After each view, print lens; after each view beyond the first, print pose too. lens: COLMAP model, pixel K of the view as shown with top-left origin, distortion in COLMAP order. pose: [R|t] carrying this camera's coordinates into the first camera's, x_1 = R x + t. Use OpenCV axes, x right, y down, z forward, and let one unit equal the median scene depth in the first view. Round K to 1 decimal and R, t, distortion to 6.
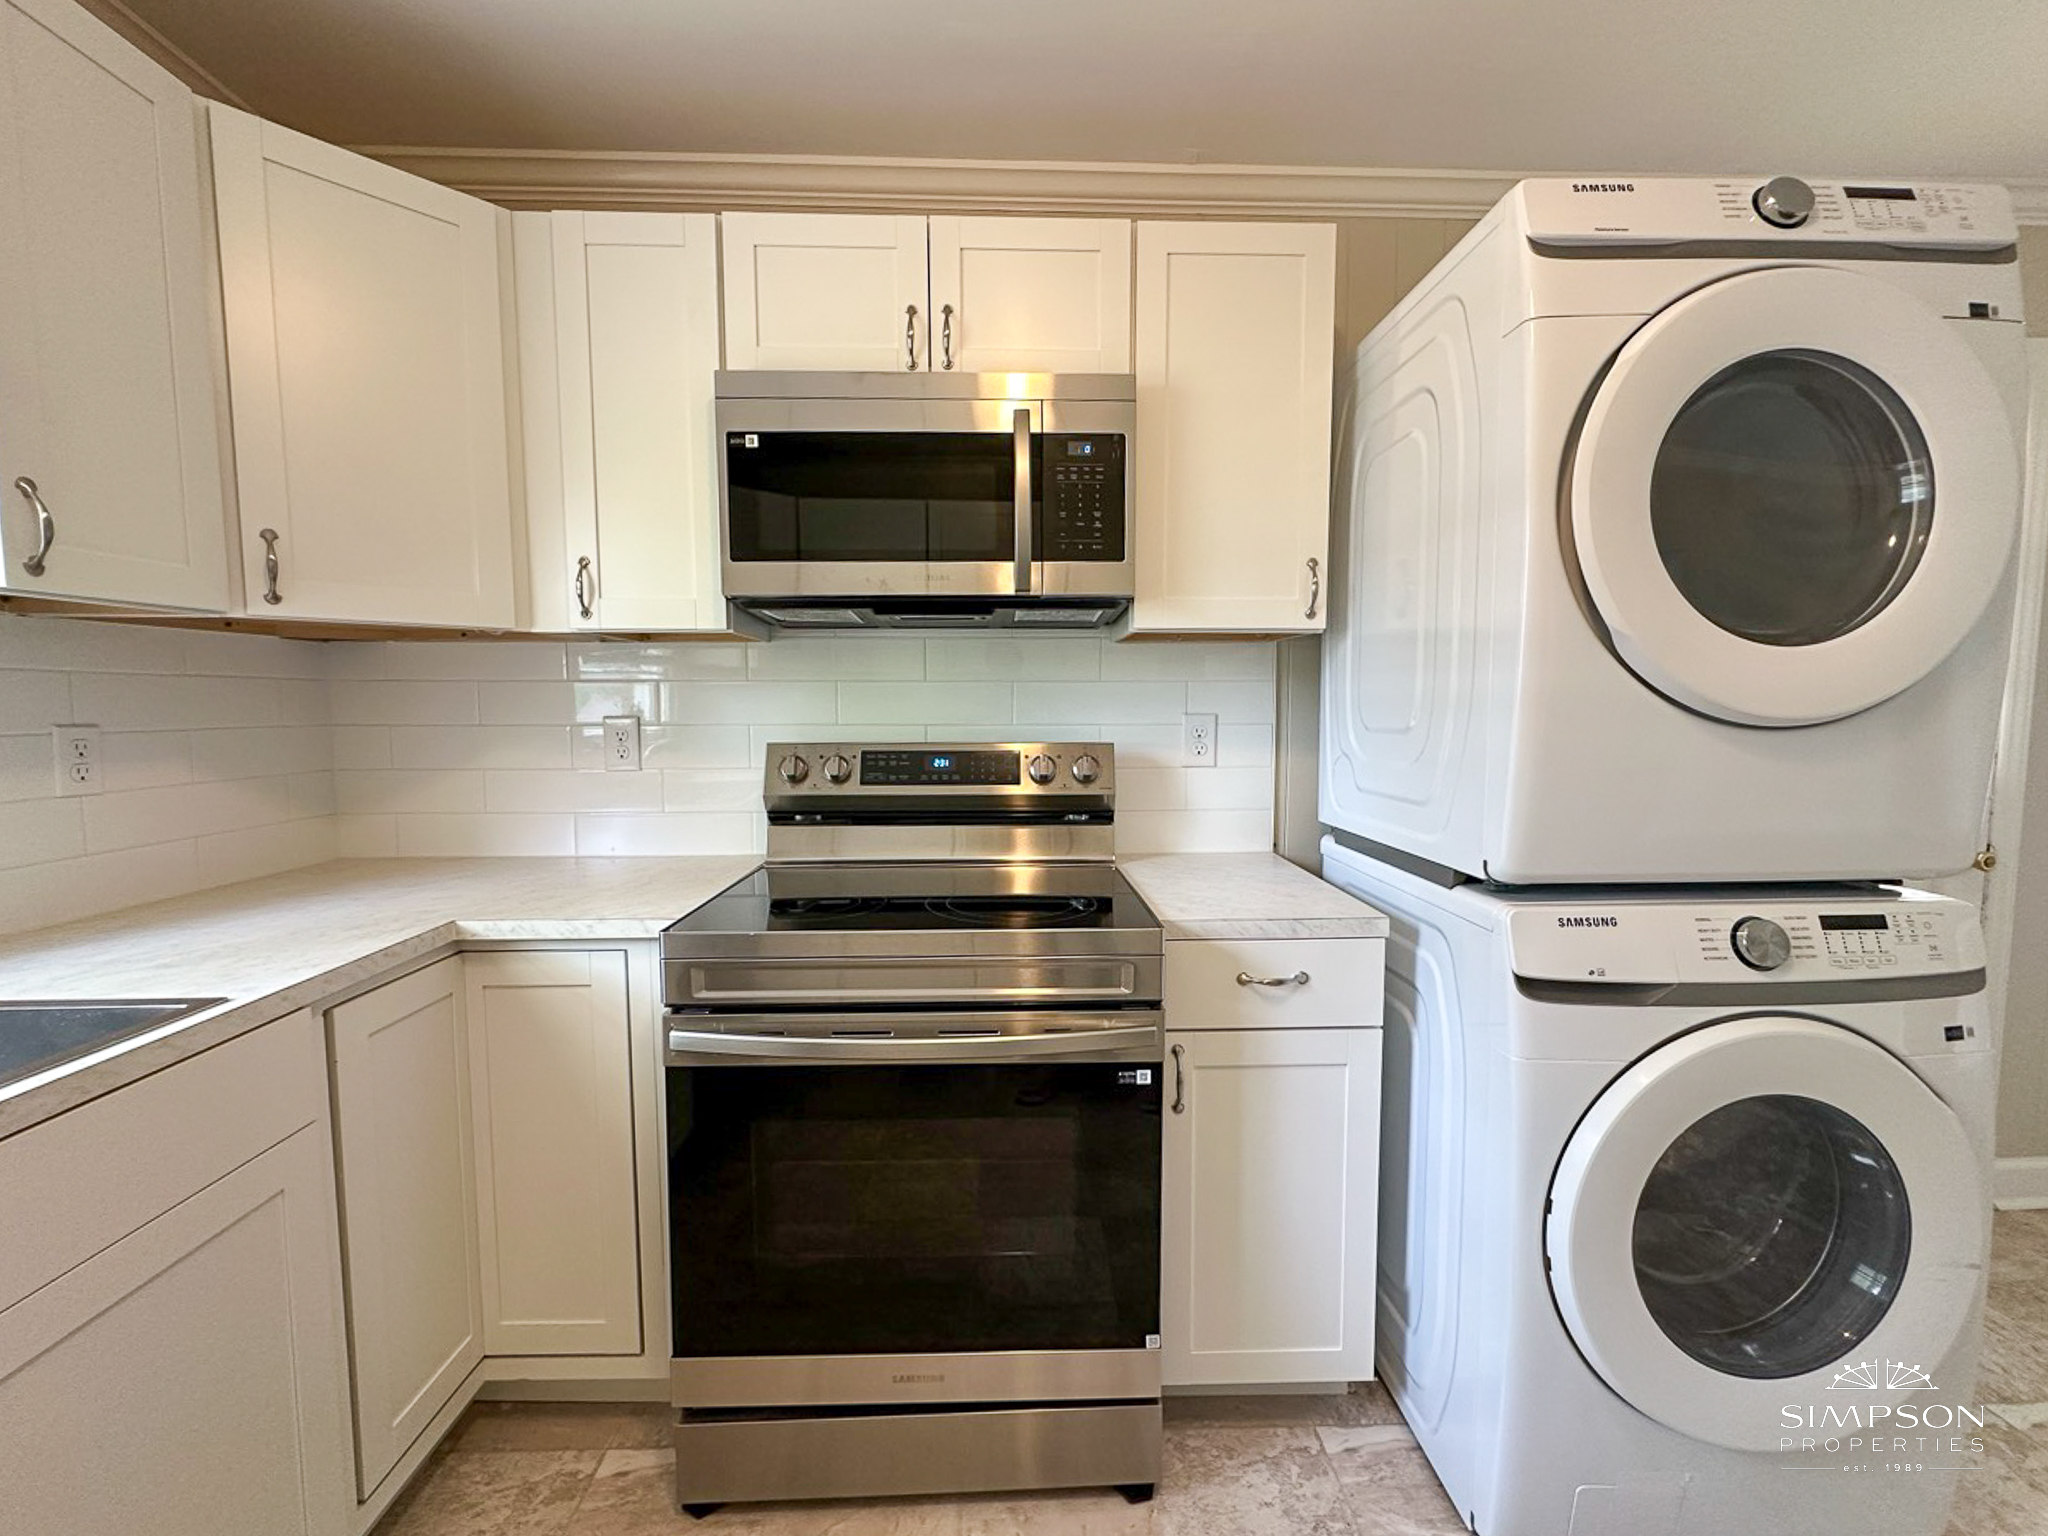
lens RADIAL K [[834.0, 0, 1027.1], [0, 834.0, 765.6], [0, 0, 1]] dist [-0.002604, -0.000398]
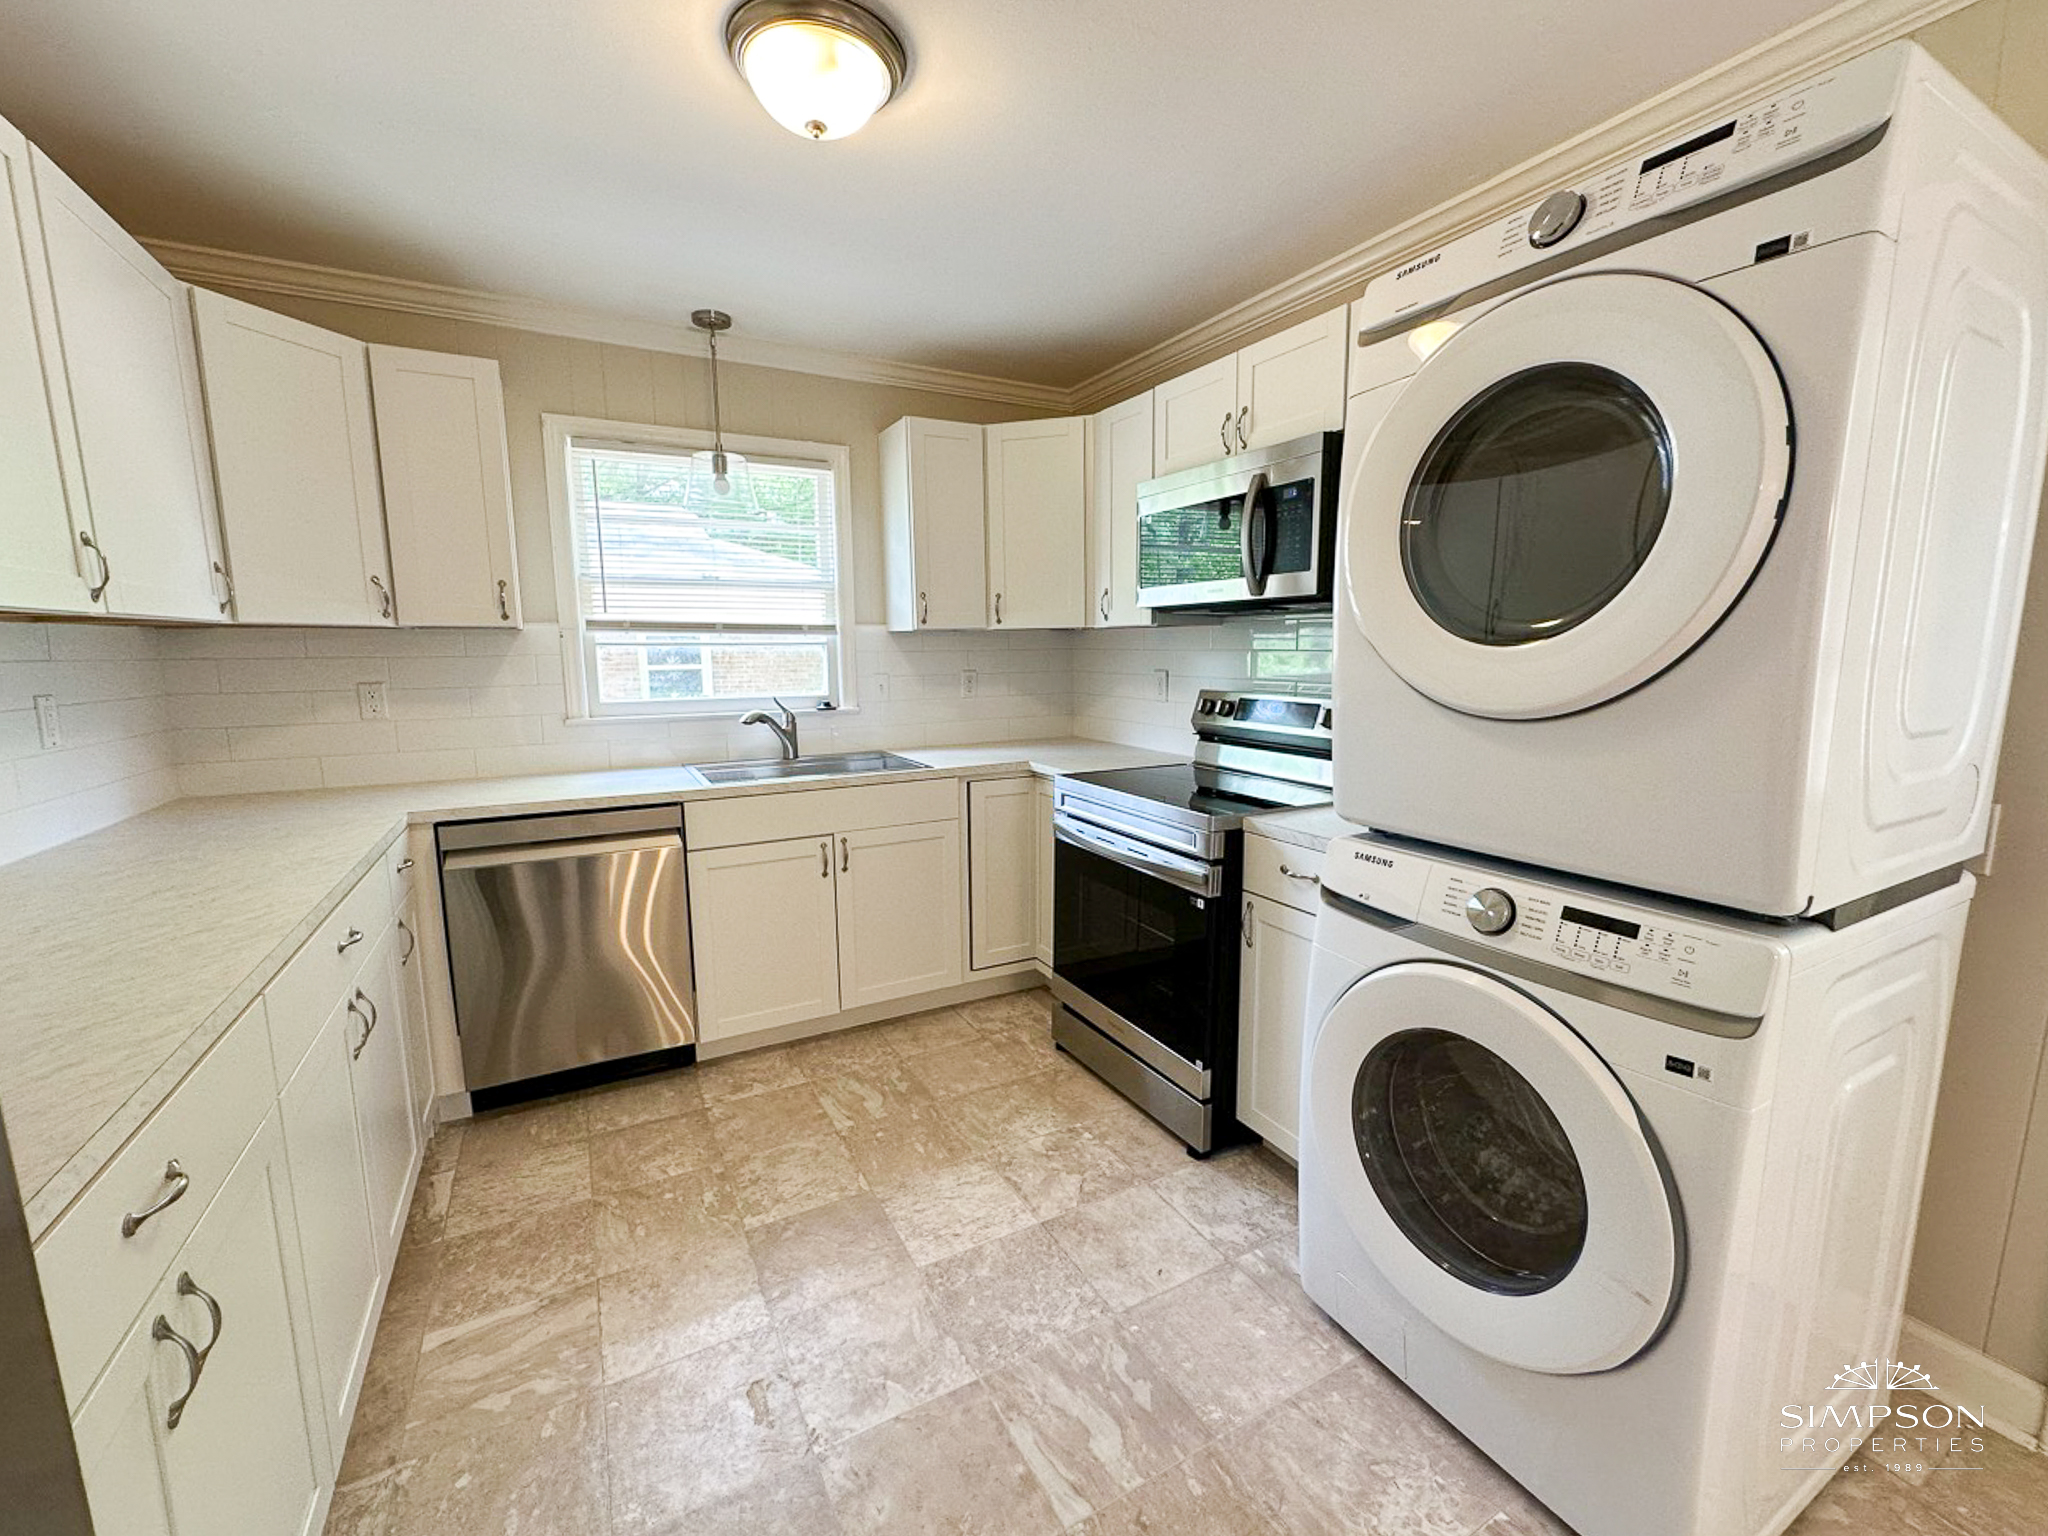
lens RADIAL K [[834.0, 0, 1020.7], [0, 834.0, 769.6], [0, 0, 1]] dist [-0.002604, -0.000398]
pose [[0.450659, 0.132206, -0.882852, 1.536815], [-0.059792, 0.991222, 0.117912, -0.069007], [0.890691, -0.000350, 0.454609, -0.072906]]
